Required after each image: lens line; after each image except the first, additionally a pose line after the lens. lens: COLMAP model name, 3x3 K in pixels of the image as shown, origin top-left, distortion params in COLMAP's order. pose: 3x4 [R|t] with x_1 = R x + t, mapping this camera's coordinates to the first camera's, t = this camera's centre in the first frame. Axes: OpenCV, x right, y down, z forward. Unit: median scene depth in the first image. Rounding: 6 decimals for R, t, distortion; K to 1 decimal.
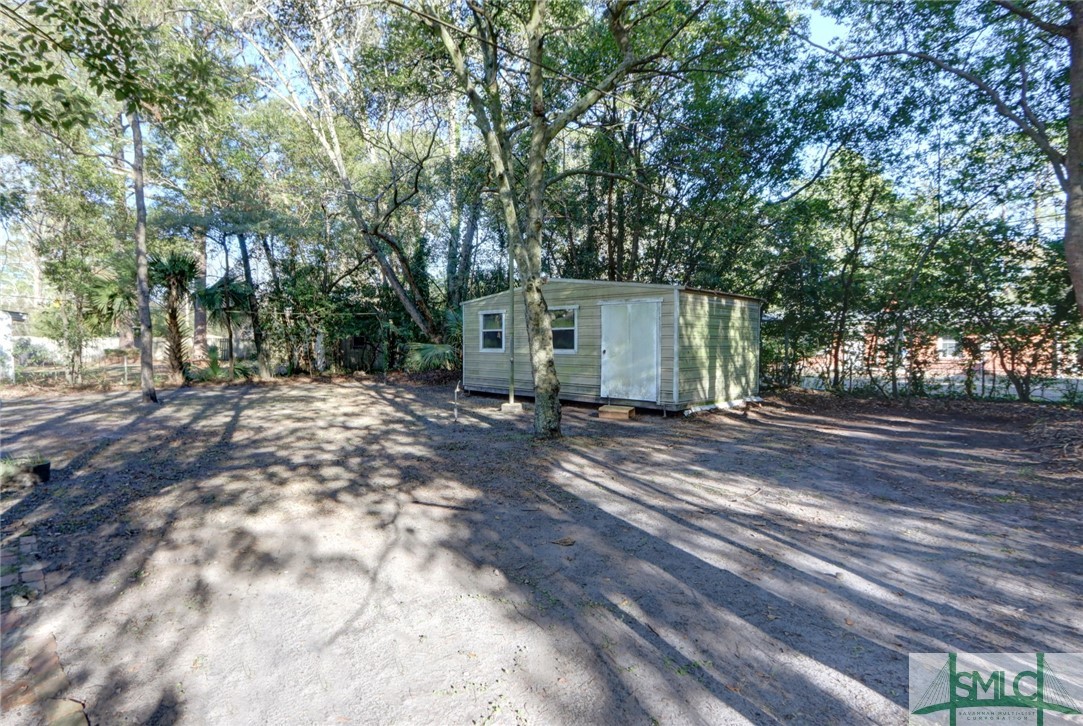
lens RADIAL K [[491.2, 0, 541.5], [0, 491.2, 363.0], [0, 0, 1]] dist [-0.001202, -0.000205]
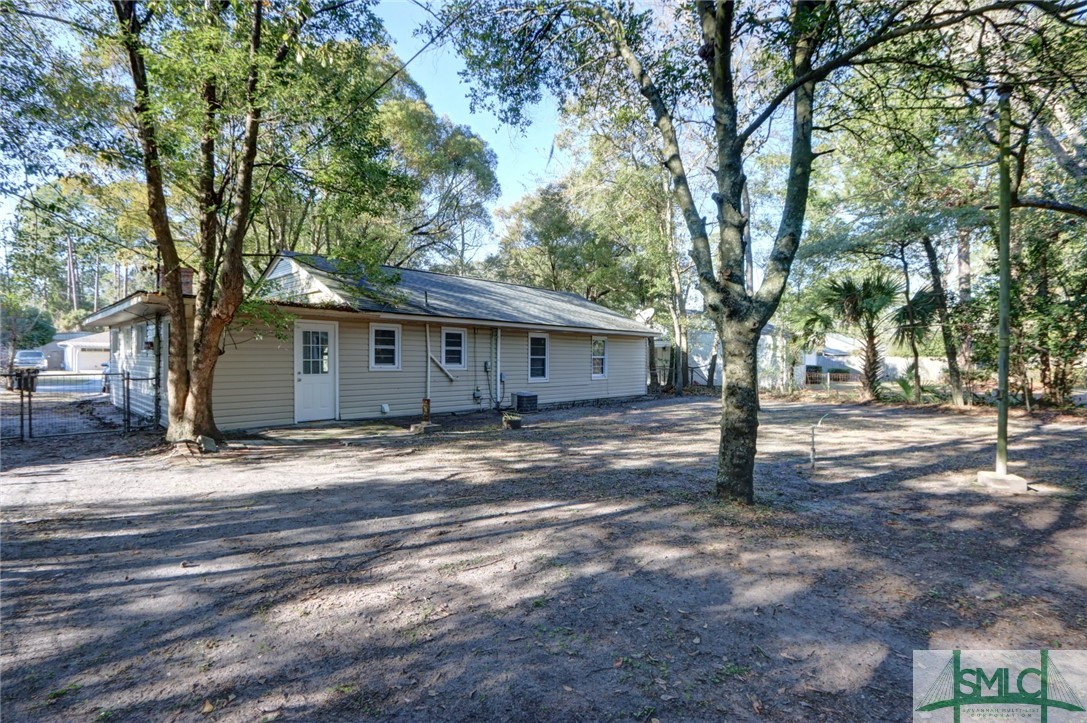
lens RADIAL K [[513.9, 0, 543.5], [0, 513.9, 361.5], [0, 0, 1]] dist [0.000544, 0.000162]
pose [[0.021259, -0.013361, -0.999685, 1.463296], [-0.027299, 0.999530, -0.013940, -0.029985], [0.999401, 0.027586, 0.020884, 1.442322]]
